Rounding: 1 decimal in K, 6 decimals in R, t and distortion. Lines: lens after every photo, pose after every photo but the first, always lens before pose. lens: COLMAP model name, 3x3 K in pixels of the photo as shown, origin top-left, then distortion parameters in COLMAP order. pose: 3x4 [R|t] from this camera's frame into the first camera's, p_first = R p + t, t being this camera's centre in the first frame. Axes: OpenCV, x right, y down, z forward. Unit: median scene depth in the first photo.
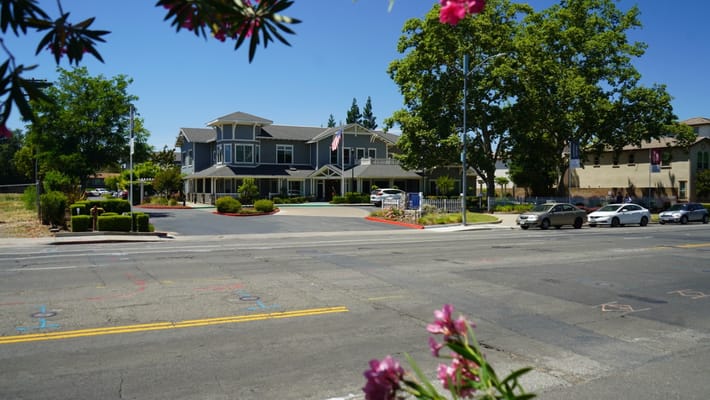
lens RADIAL K [[565.7, 0, 353.8], [0, 565.7, 196.5], [0, 0, 1]] dist [-0.009494, 0.004056]
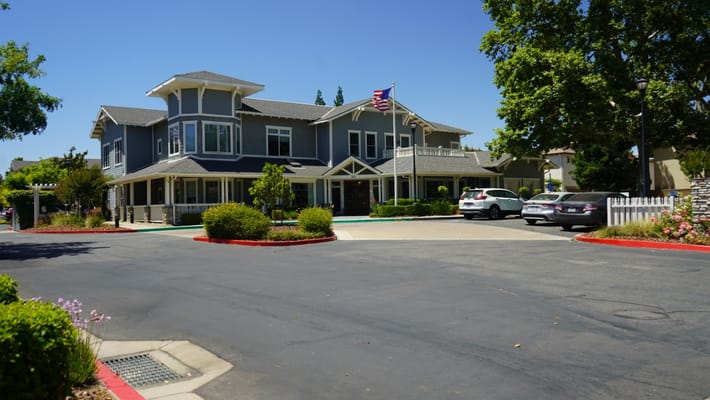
lens RADIAL K [[564.6, 0, 353.6], [0, 564.6, 197.4], [0, 0, 1]] dist [-0.008042, 0.006025]
pose [[0.988503, -0.018477, 0.150069, -0.172966], [0.023185, 0.999290, -0.029685, 0.009966], [-0.149414, 0.032823, 0.988230, 0.471203]]
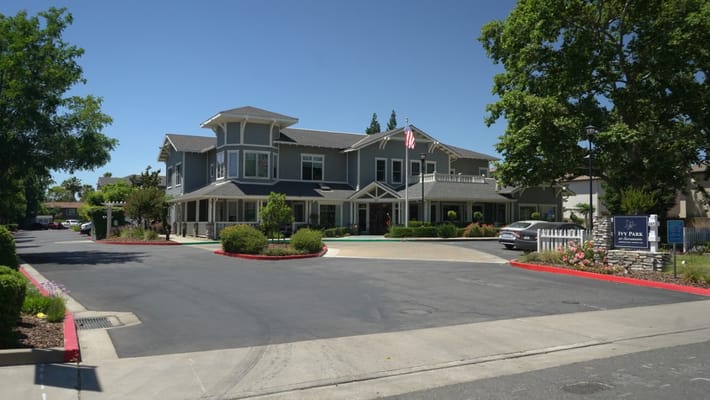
lens RADIAL K [[564.6, 0, 353.6], [0, 564.6, 197.4], [0, 0, 1]] dist [-0.008042, 0.006025]
pose [[0.999805, 0.003966, 0.019353, -0.107341], [-0.002816, 0.998249, -0.059092, 0.005207], [-0.019553, 0.059026, 0.998065, 0.376394]]
